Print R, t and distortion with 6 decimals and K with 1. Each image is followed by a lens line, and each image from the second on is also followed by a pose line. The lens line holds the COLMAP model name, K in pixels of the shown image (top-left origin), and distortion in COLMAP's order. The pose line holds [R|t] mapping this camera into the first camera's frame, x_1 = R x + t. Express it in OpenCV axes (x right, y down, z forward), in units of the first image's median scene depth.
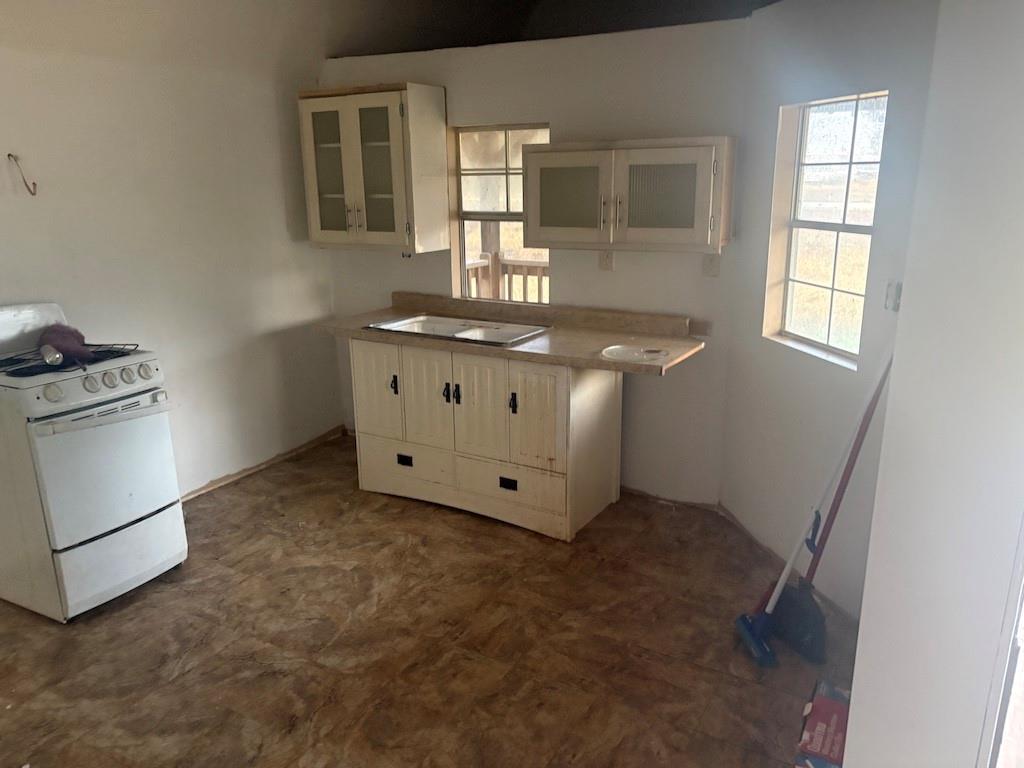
lens RADIAL K [[764.3, 0, 511.6], [0, 764.3, 388.5], [0, 0, 1]] dist [0.062164, -0.063057]
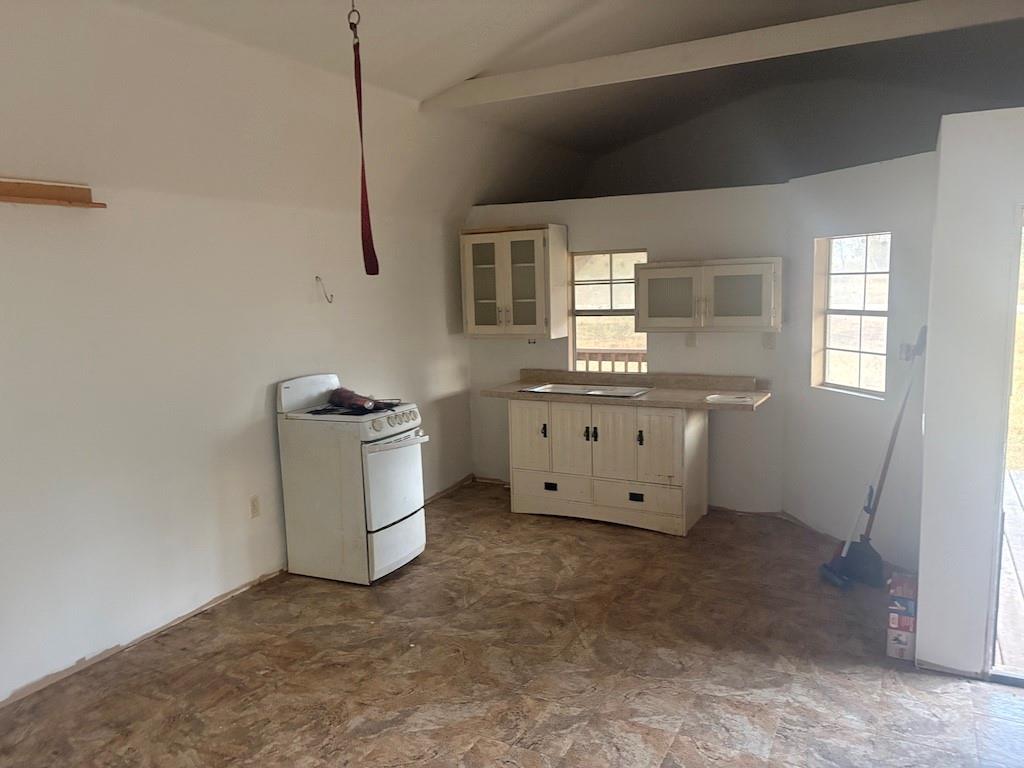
lens RADIAL K [[781.5, 0, 490.1], [0, 781.5, 387.0], [0, 0, 1]] dist [0.062535, -0.086047]
pose [[0.998928, -0.021340, 0.041072, -0.343798], [0.026909, 0.989754, -0.140223, 0.125514], [-0.037659, 0.141178, 0.989268, -0.464086]]
